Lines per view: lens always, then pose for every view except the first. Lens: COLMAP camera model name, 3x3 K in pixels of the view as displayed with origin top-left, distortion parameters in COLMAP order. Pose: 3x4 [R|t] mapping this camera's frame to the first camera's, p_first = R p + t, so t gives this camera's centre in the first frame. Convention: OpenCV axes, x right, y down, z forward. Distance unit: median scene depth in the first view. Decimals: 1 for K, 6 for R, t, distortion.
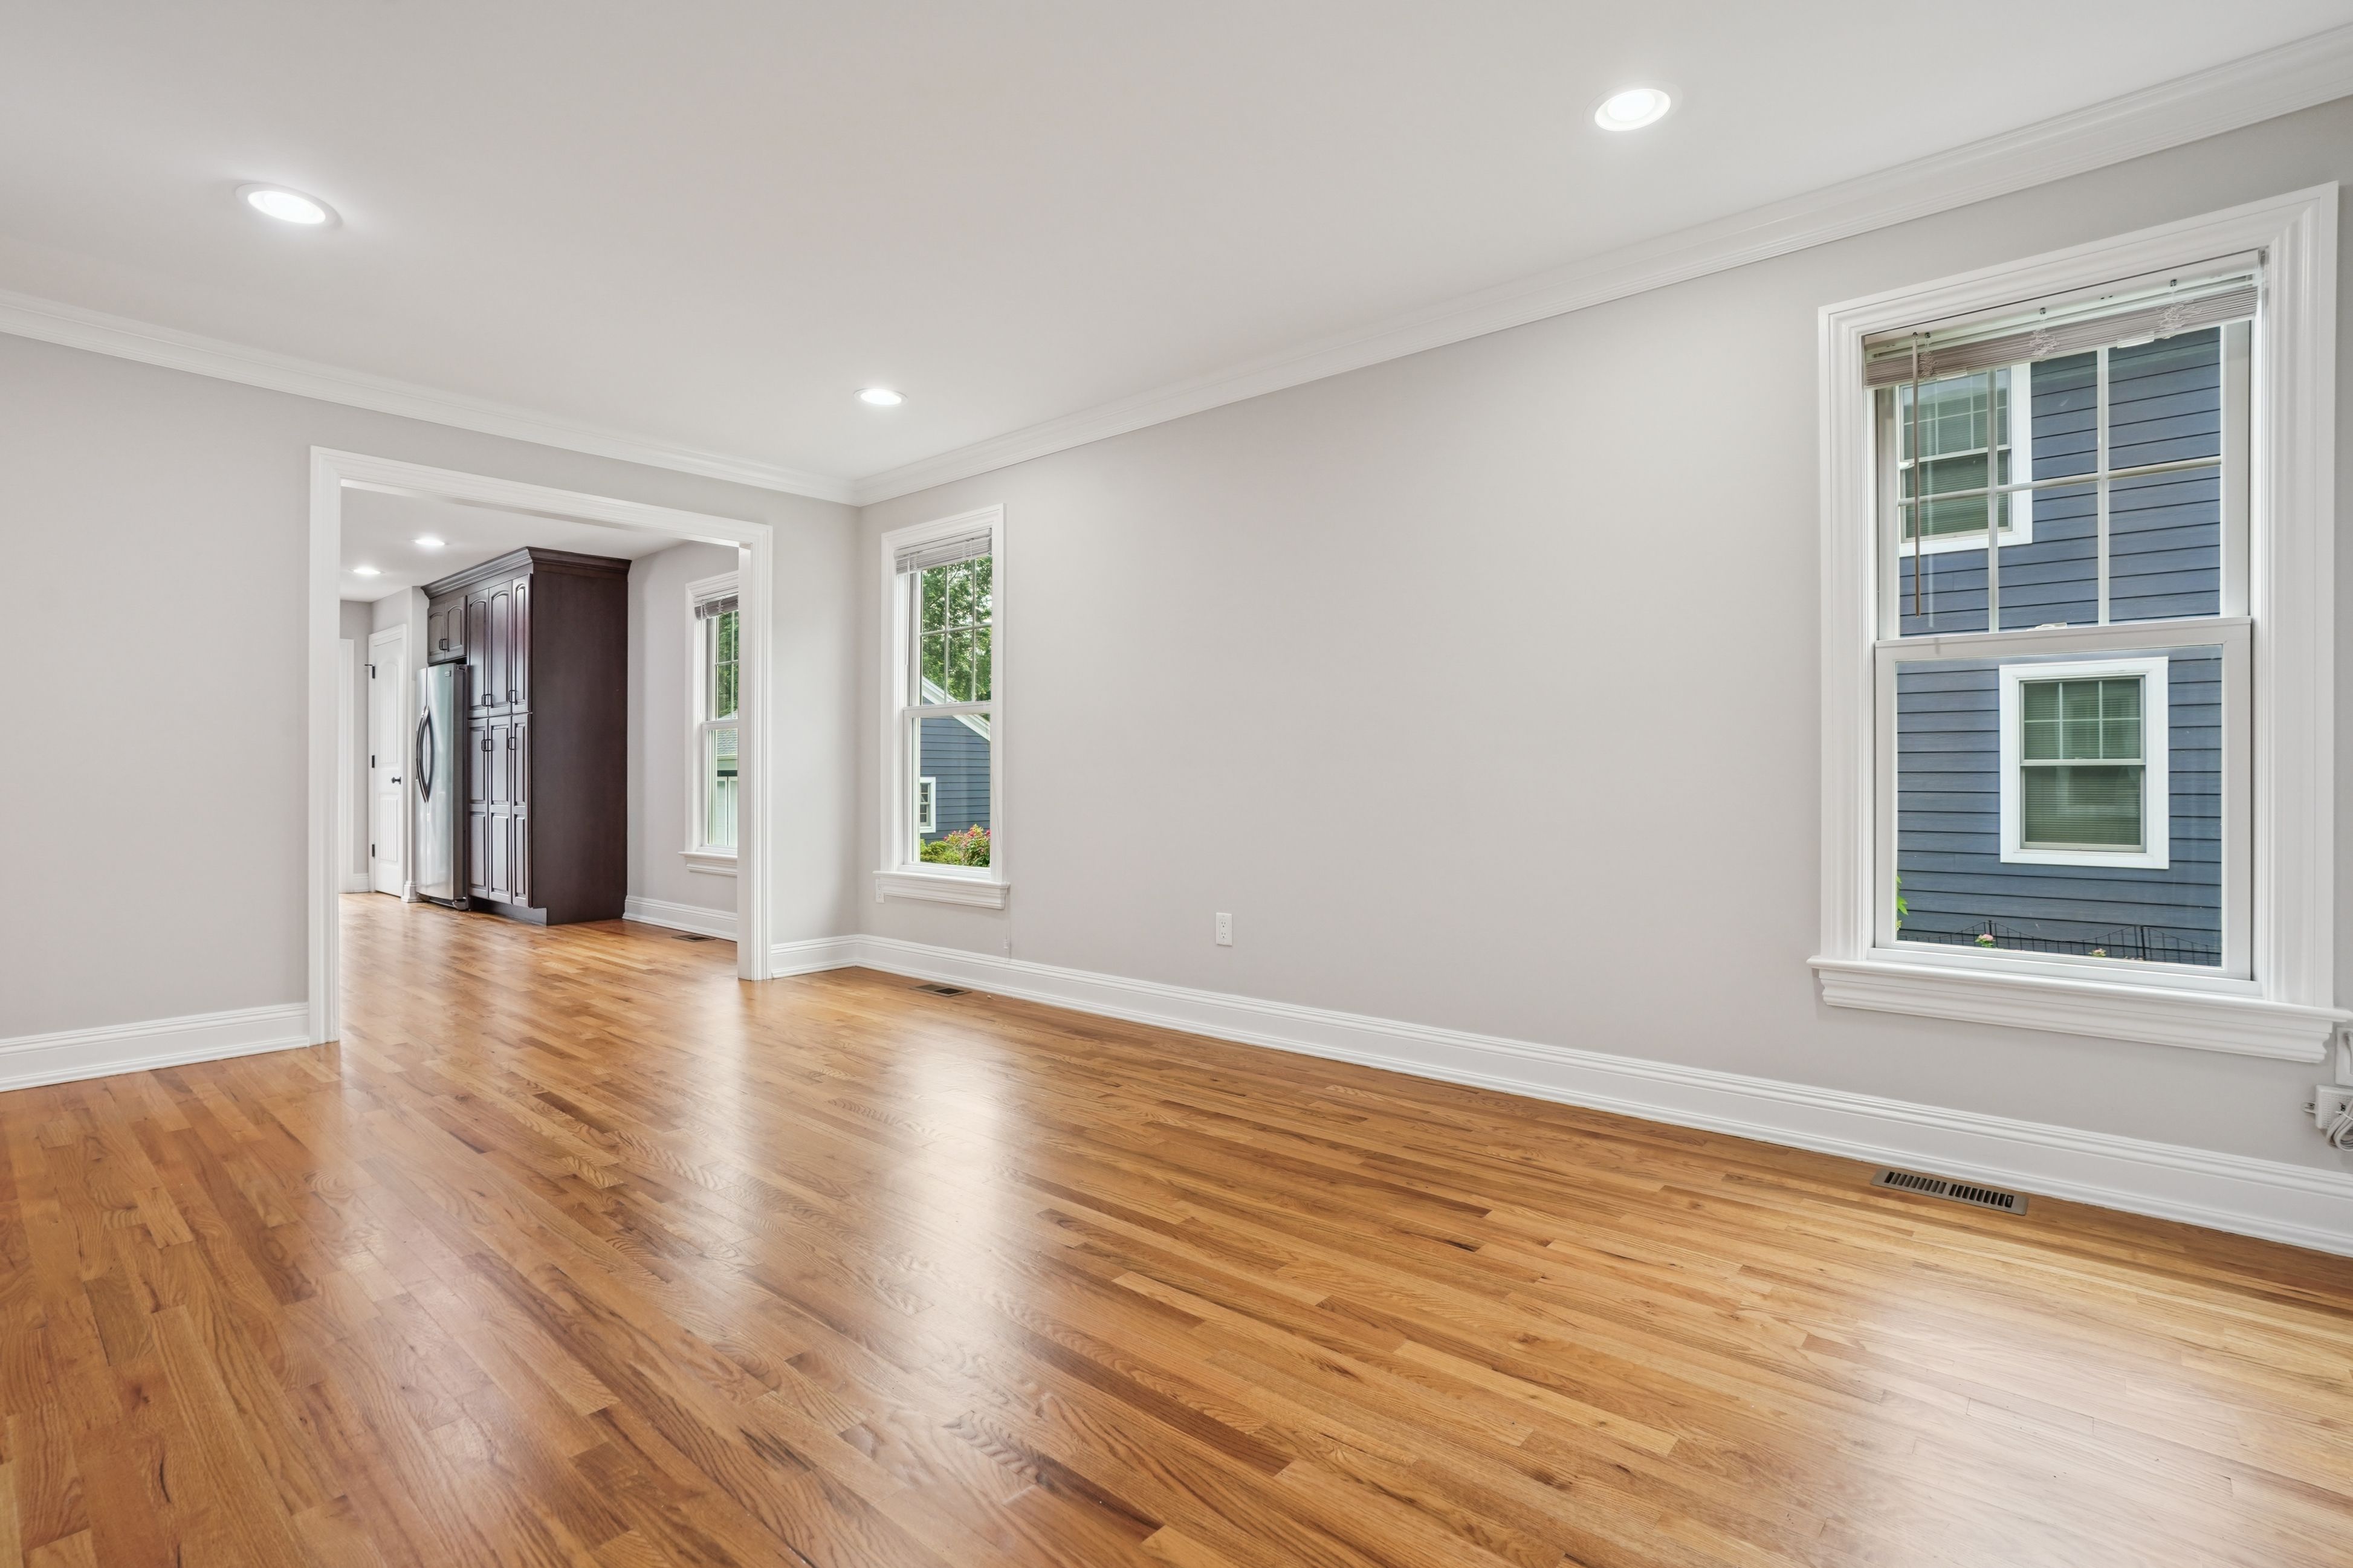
lens RADIAL K [[1113.2, 0, 1174.2], [0, 1113.2, 779.4], [0, 0, 1]] dist [-0.053007, 0.023495]
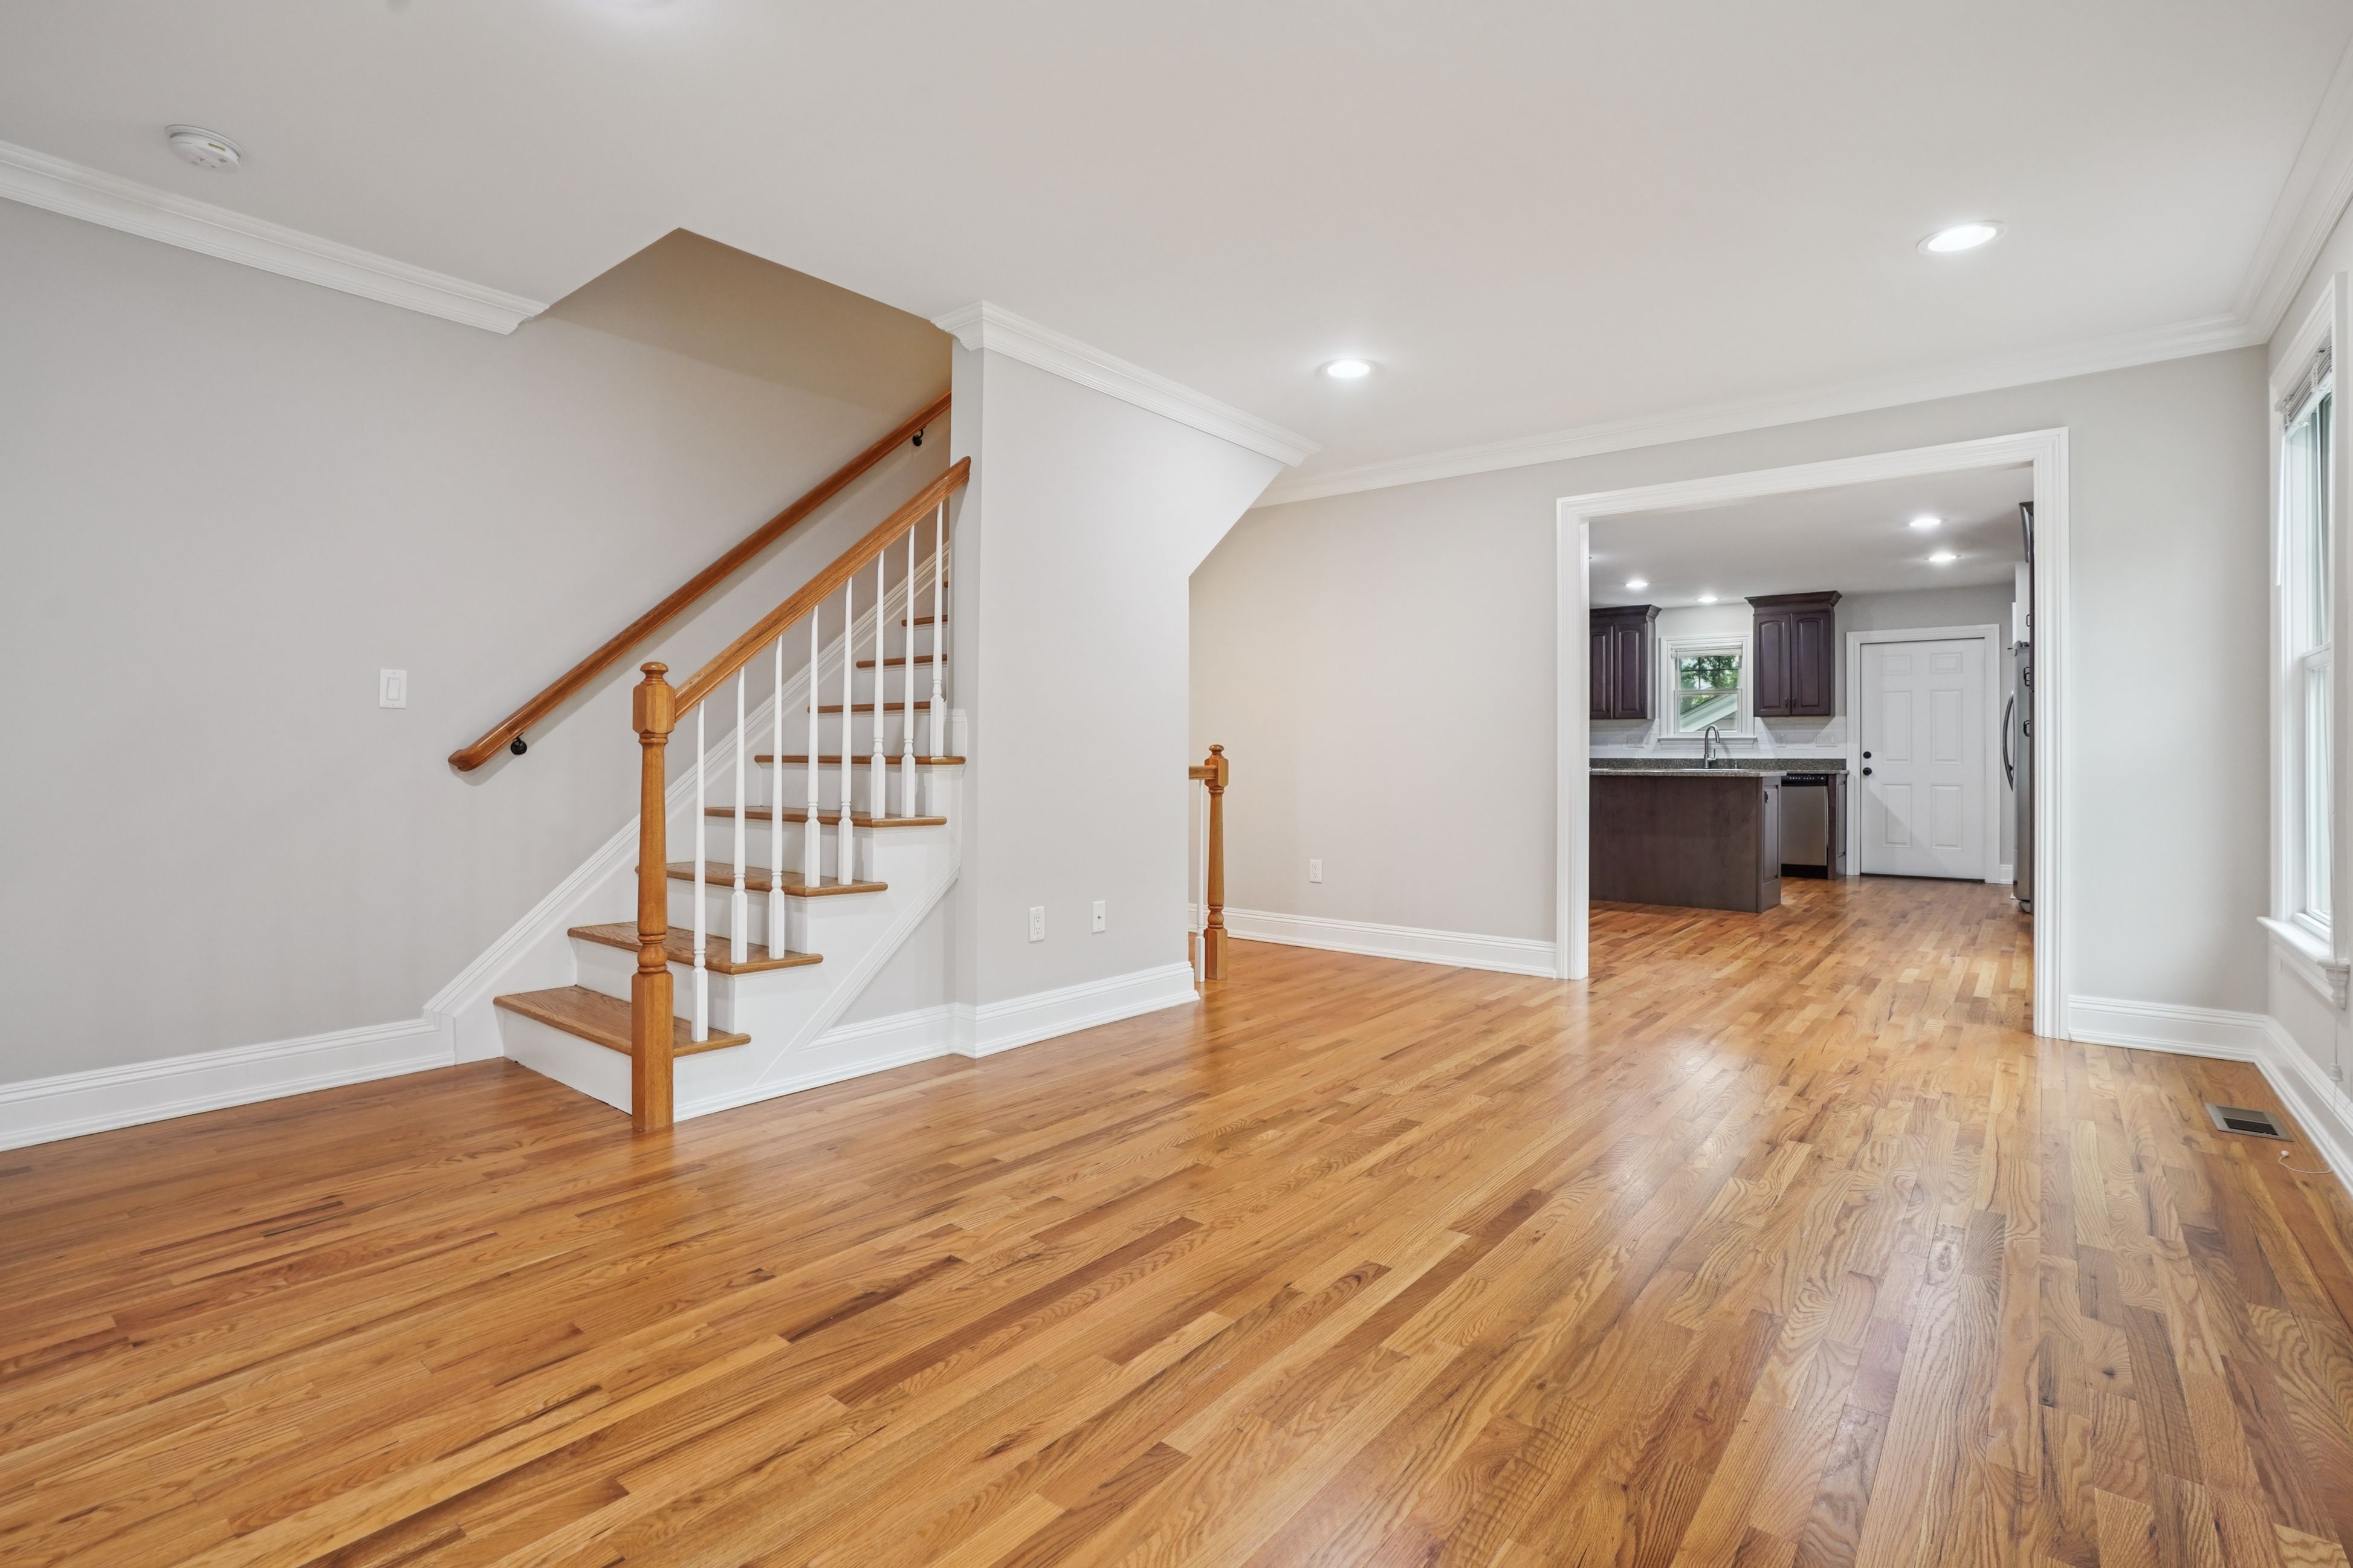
lens RADIAL K [[1113.2, 0, 1140.5], [0, 1113.2, 759.3], [0, 0, 1]] dist [-0.053007, 0.023495]
pose [[0.022488, -0.000369, -0.999747, 0.535560], [-0.007704, 0.999970, -0.000543, -0.001932], [0.999717, 0.007714, 0.022484, 0.573601]]
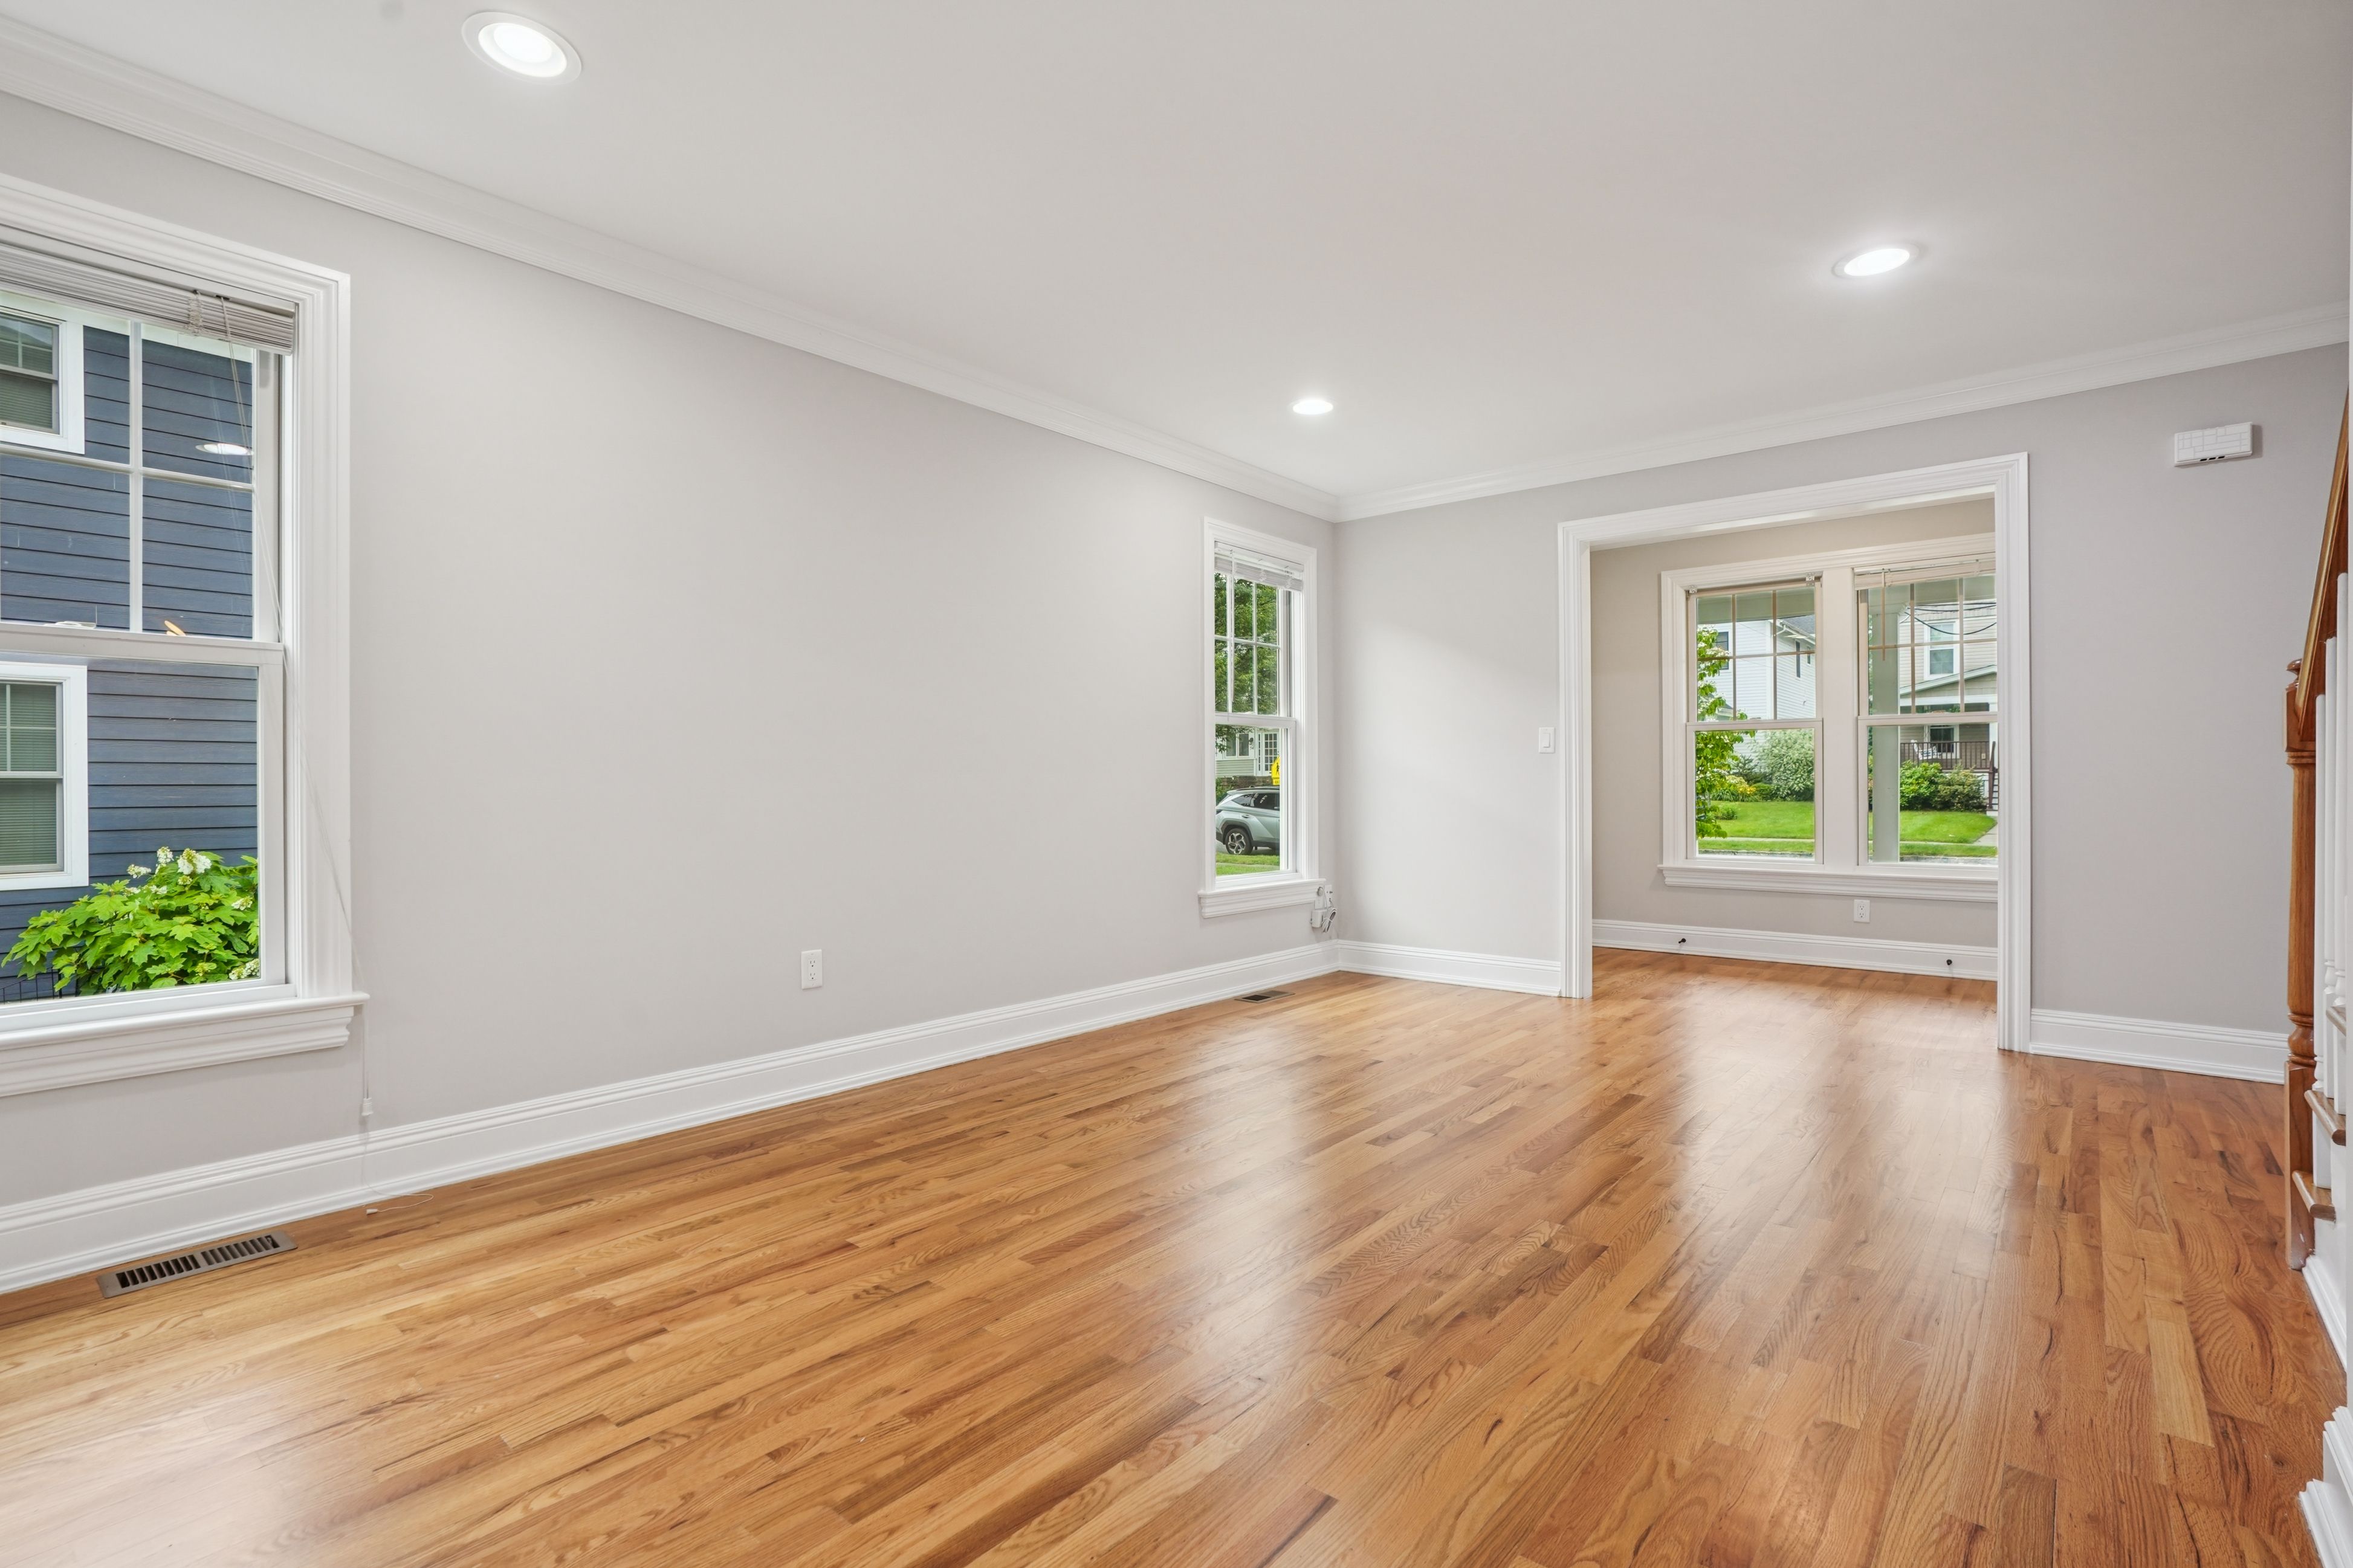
lens RADIAL K [[1113.2, 0, 1142.4], [0, 1113.2, 800.4], [0, 0, 1]] dist [-0.053007, 0.023495]
pose [[0.003679, -0.014170, 0.999893, -0.967718], [0.006467, 0.999879, 0.014146, -0.005002], [-0.999972, 0.006414, 0.003770, 0.905026]]
